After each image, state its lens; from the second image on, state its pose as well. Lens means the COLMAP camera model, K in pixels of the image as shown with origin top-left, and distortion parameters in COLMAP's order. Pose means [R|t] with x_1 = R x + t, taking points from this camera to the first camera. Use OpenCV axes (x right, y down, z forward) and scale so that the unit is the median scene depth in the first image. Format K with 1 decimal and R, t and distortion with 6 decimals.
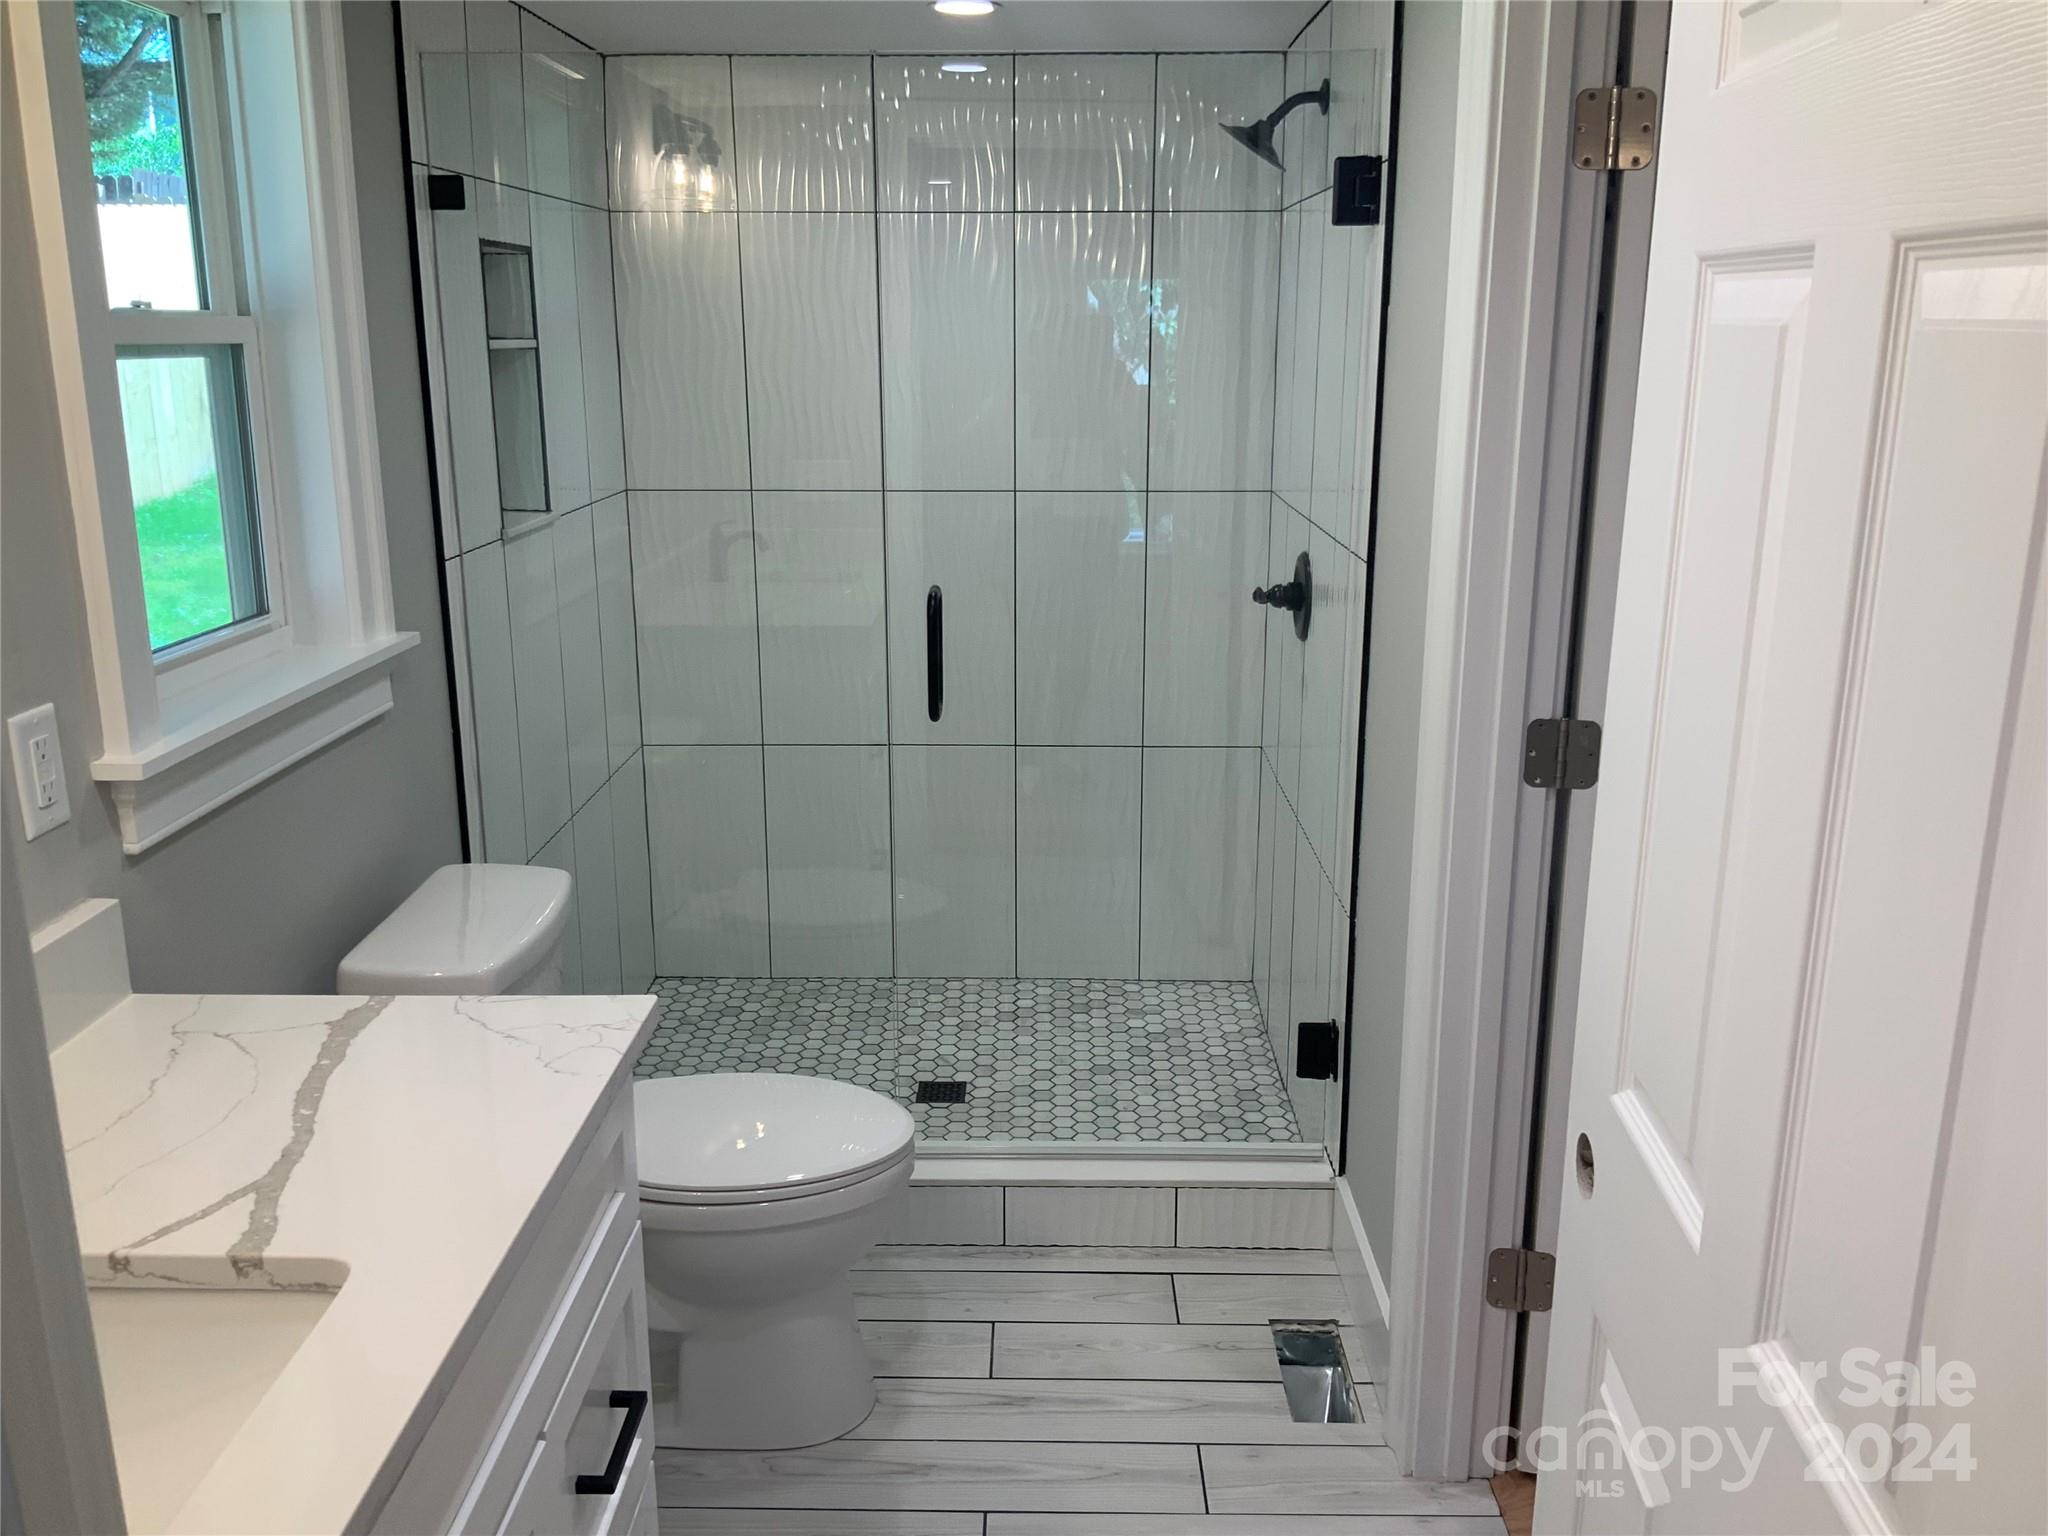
lens RADIAL K [[1703.3, 0, 1029.0], [0, 1703.3, 754.2], [0, 0, 1]] dist [0.120972, -0.248134]
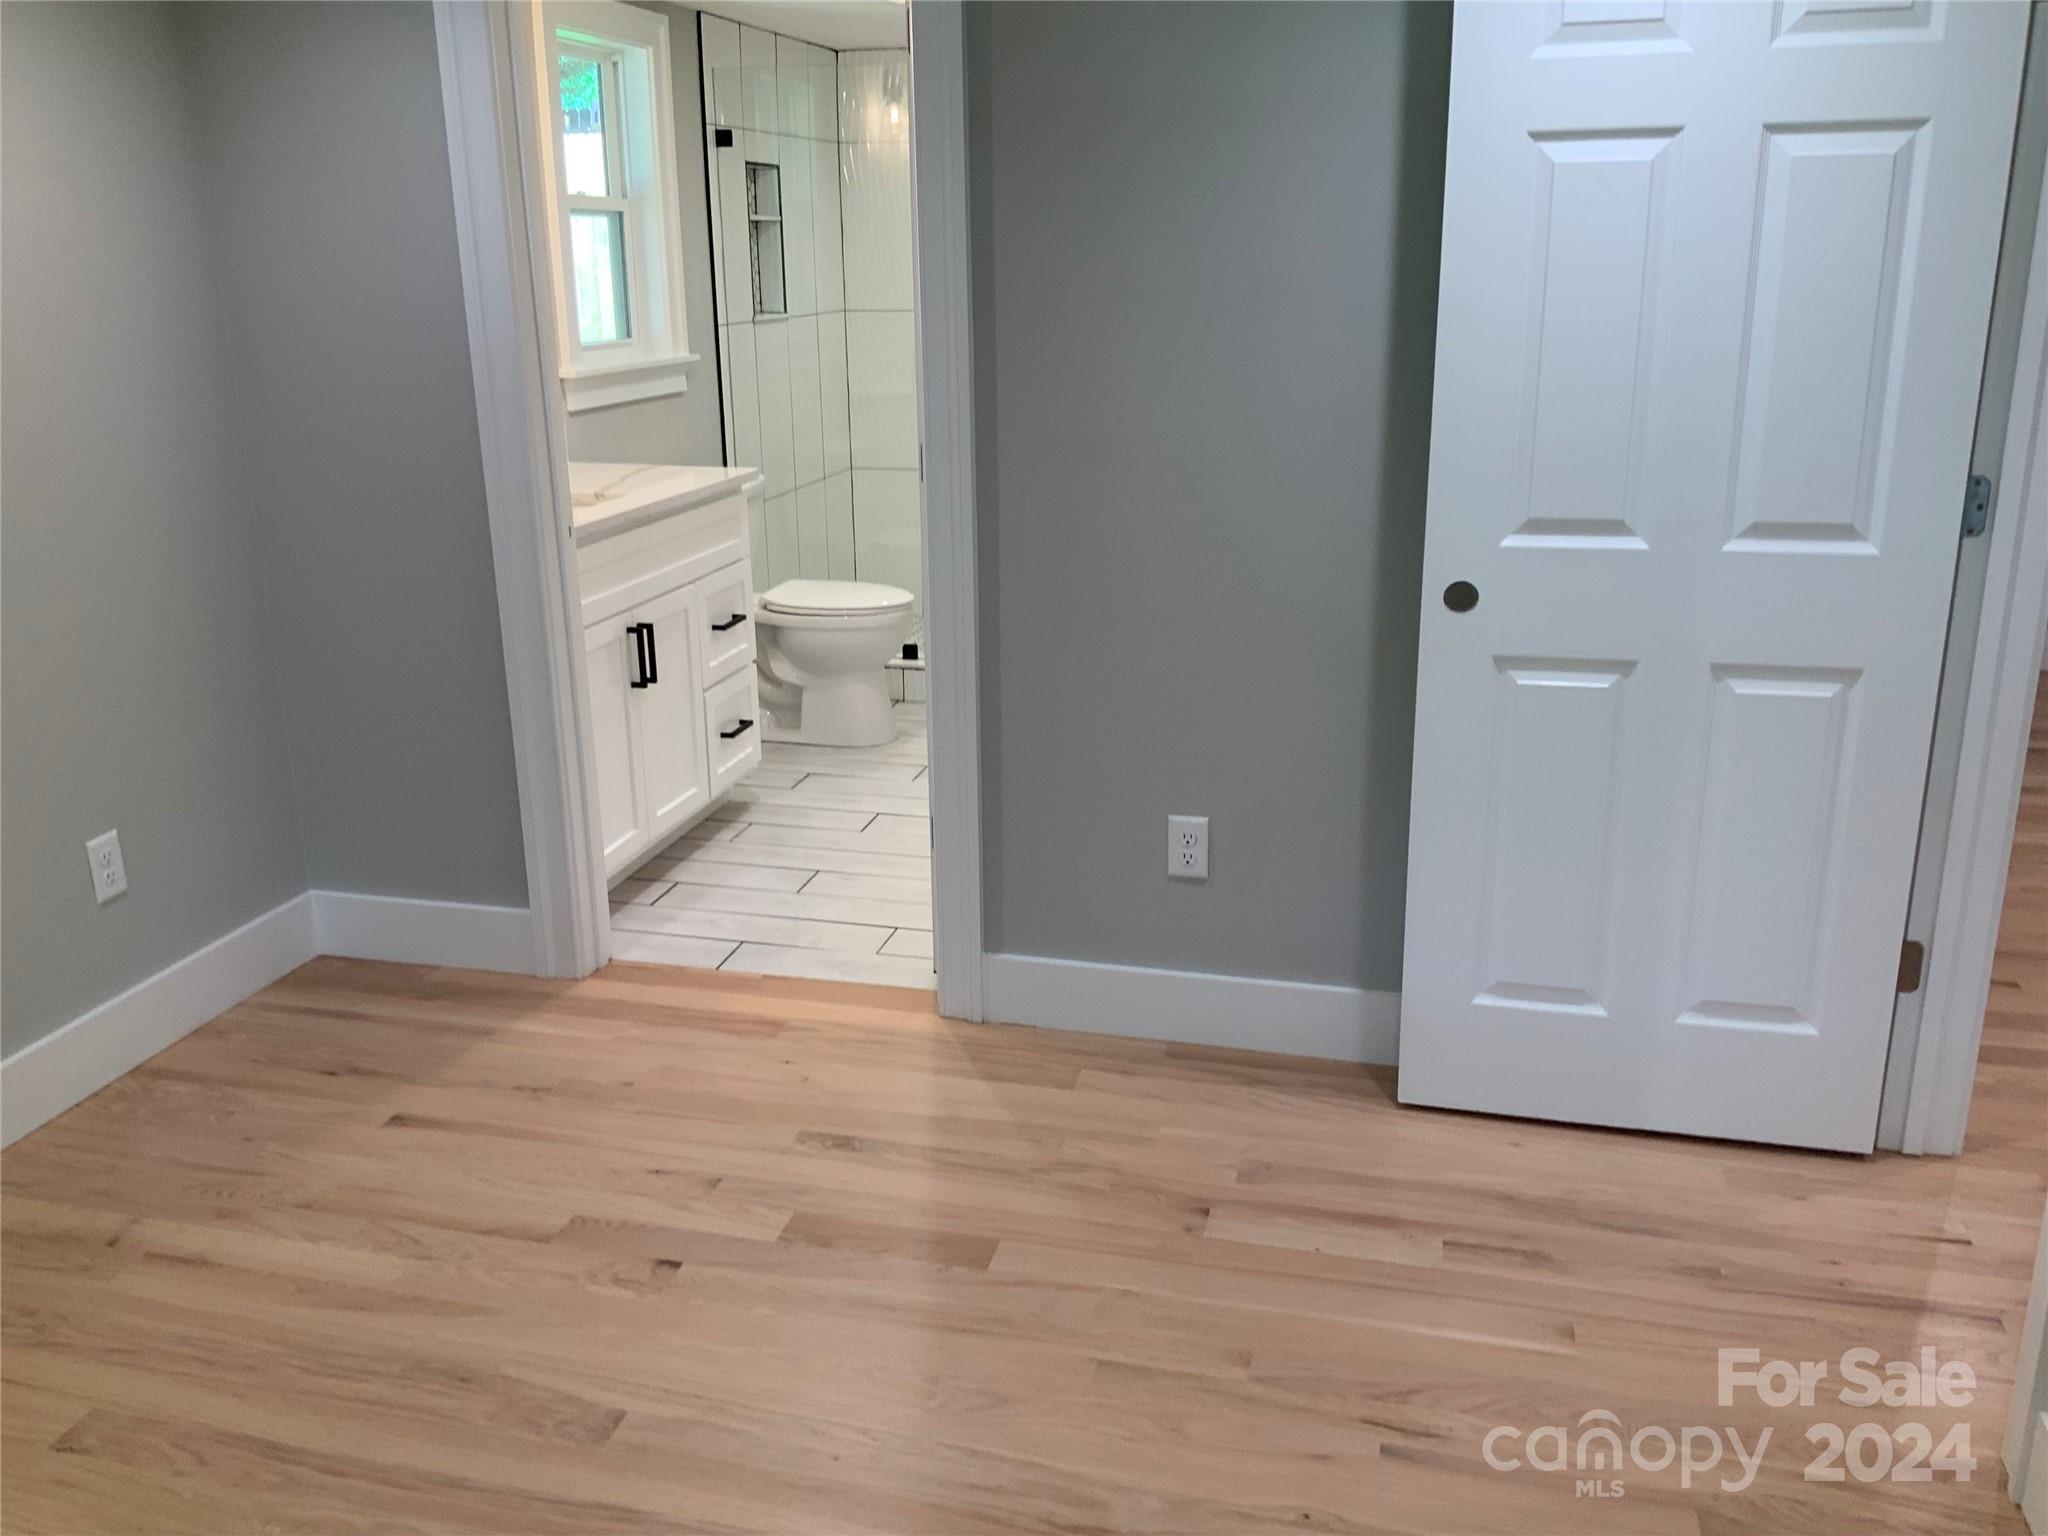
lens RADIAL K [[1720.3, 0, 1010.0], [0, 1720.3, 760.2], [0, 0, 1]] dist [0.117245, -0.236482]
pose [[0.970803, 0.059424, -0.232403, 0.380262], [-0.048042, 0.997366, 0.054335, 0.206579], [0.235020, -0.041584, 0.971101, -0.701479]]
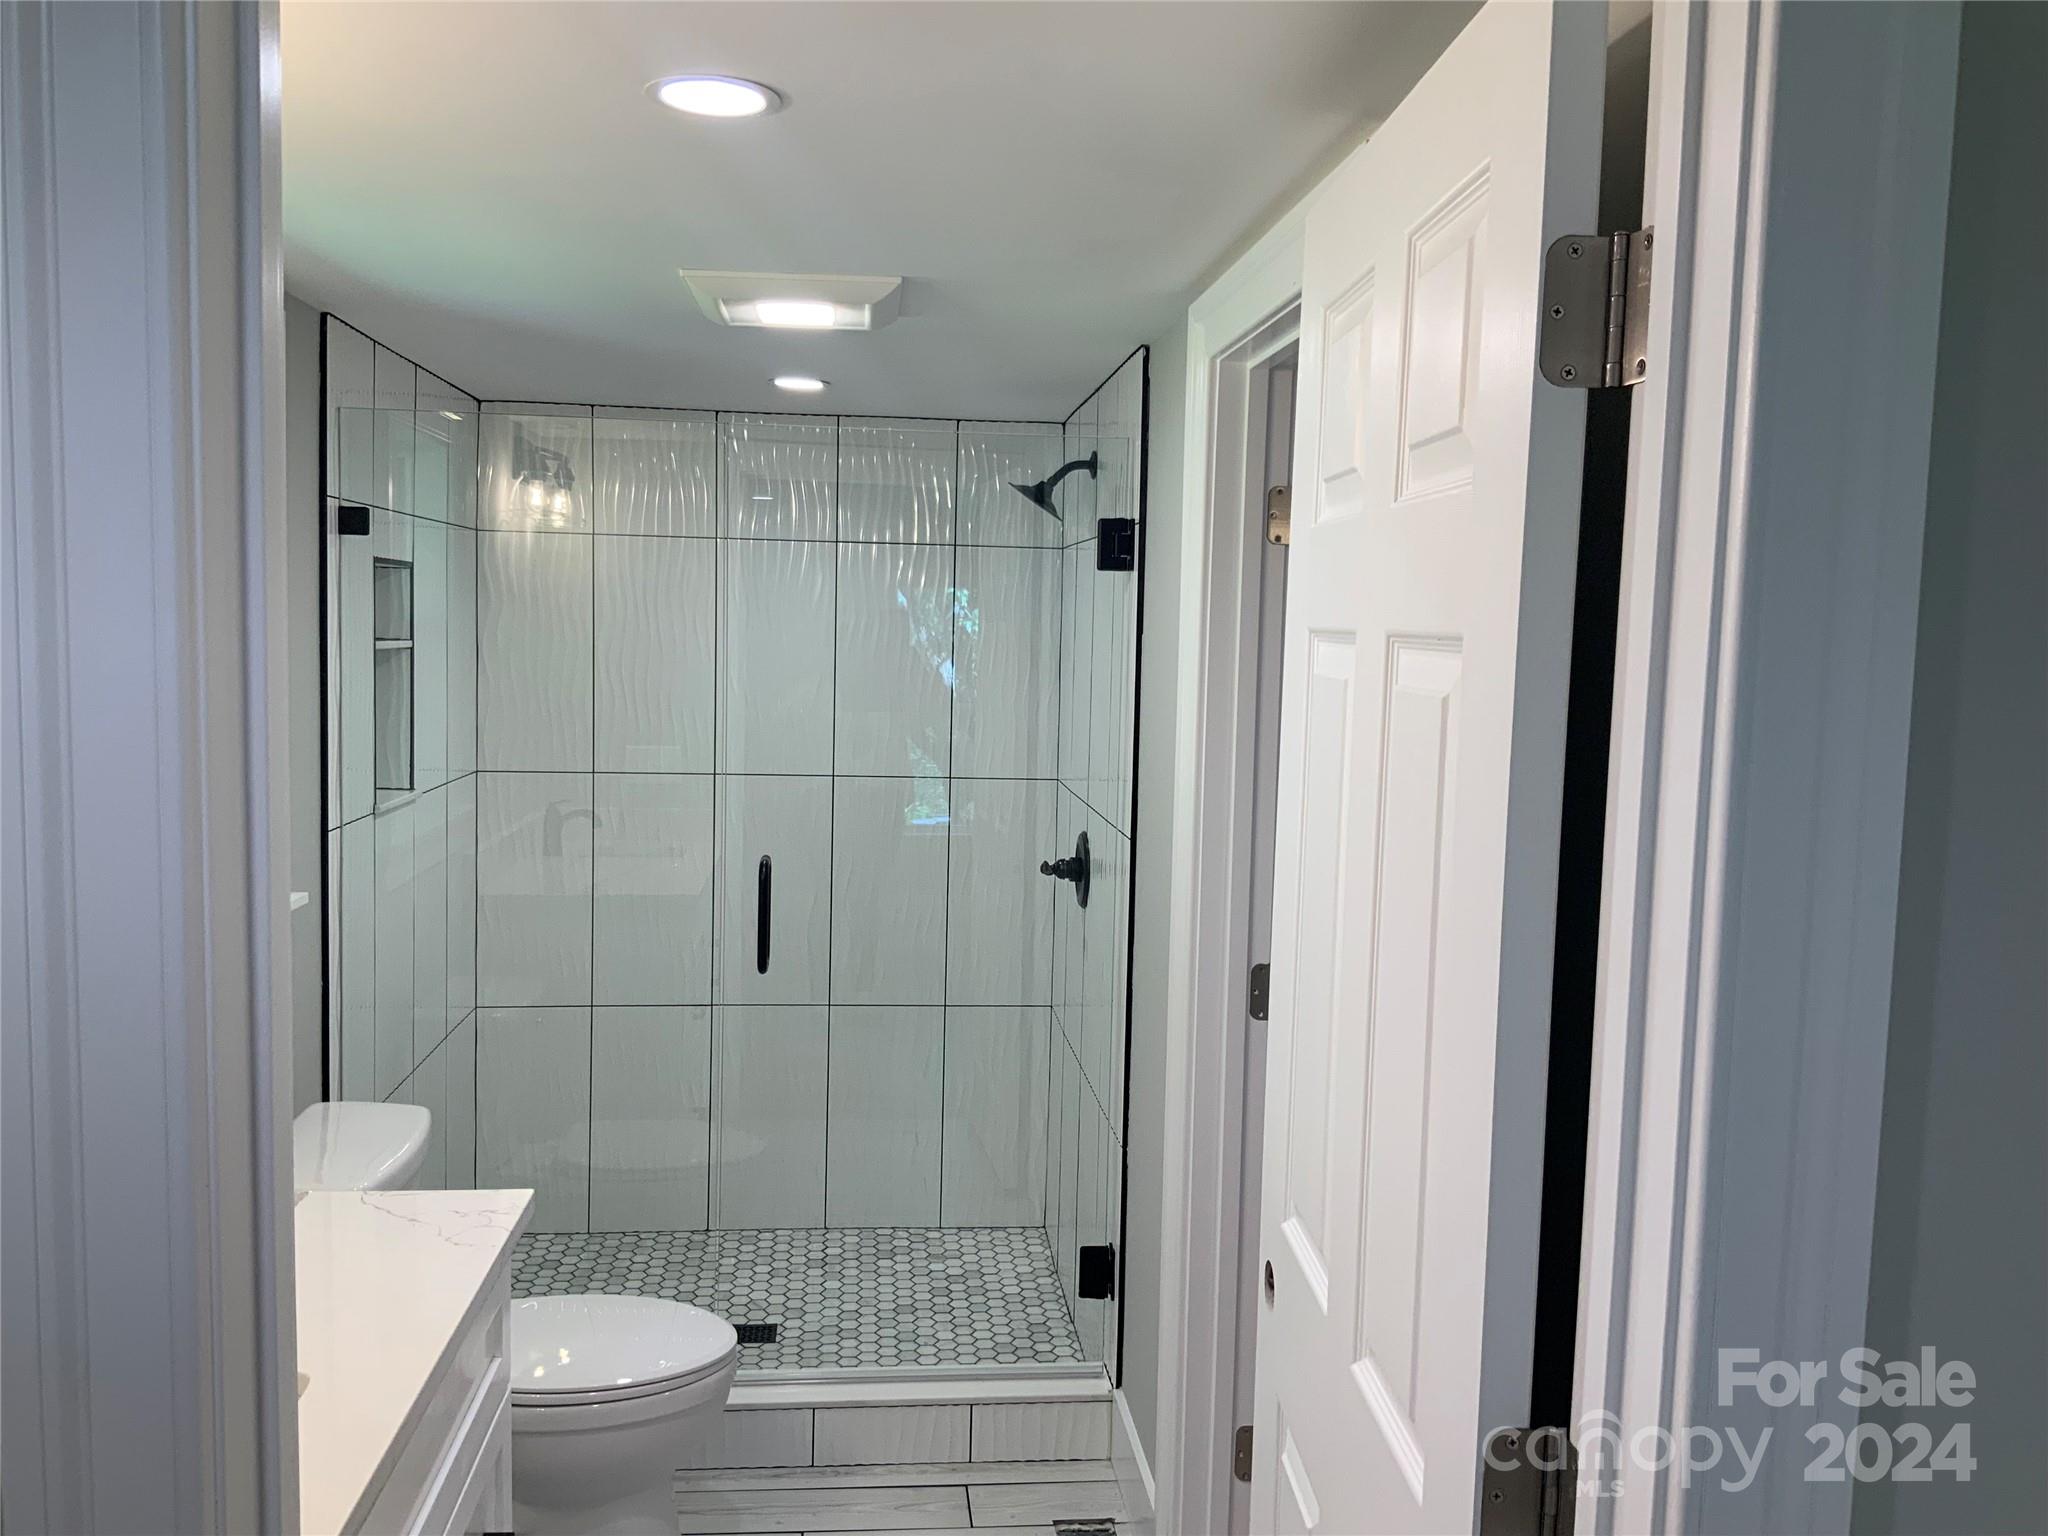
lens RADIAL K [[1718.5, 0, 1010.6], [0, 1718.5, 759.7], [0, 0, 1]] dist [0.119195, -0.253639]
pose [[0.994807, 0.015716, 0.100558, -0.006472], [0.000872, 0.986654, -0.162831, 0.021622], [-0.101775, 0.162073, 0.981516, -0.136524]]
